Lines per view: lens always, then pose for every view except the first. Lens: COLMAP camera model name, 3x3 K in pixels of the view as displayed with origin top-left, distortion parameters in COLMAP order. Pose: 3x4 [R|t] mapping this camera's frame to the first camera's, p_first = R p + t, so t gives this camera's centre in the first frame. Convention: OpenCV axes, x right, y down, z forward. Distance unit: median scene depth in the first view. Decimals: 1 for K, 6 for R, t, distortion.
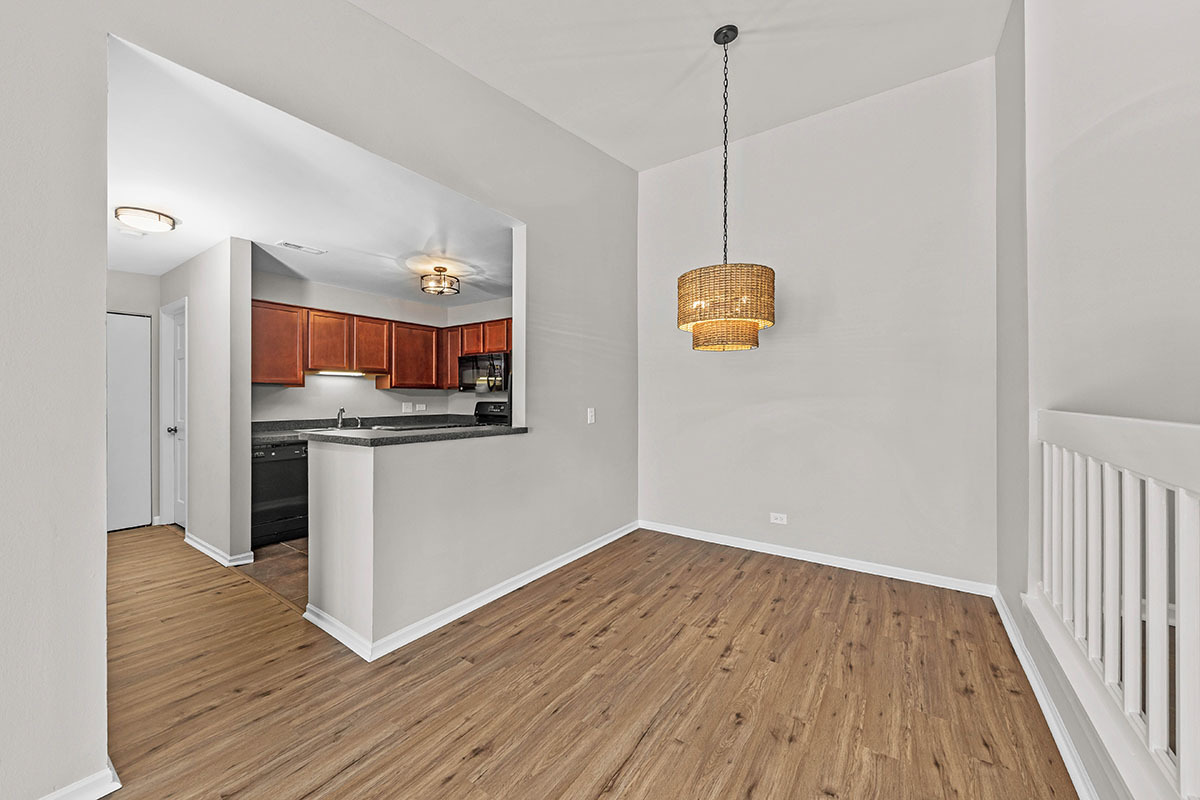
lens RADIAL K [[442.8, 0, 595.6], [0, 442.8, 395.3], [0, 0, 1]] dist [-0.001738, -0.000741]
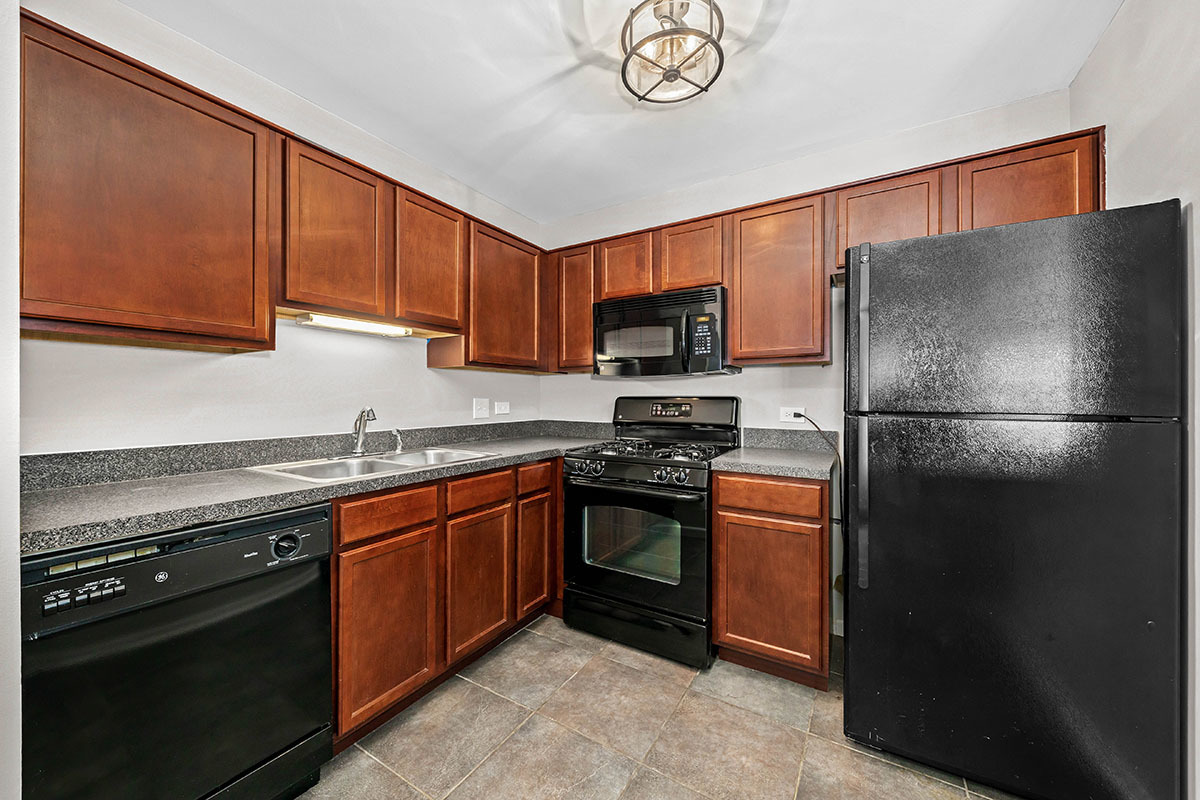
lens RADIAL K [[443.8, 0, 579.0], [0, 443.8, 394.3], [0, 0, 1]] dist [-0.000398, -0.000098]
pose [[0.999325, 0.001616, 0.036713, -0.363927], [-0.001404, 0.999982, -0.005795, 0.016833], [-0.036721, 0.005739, 0.999309, 0.542138]]
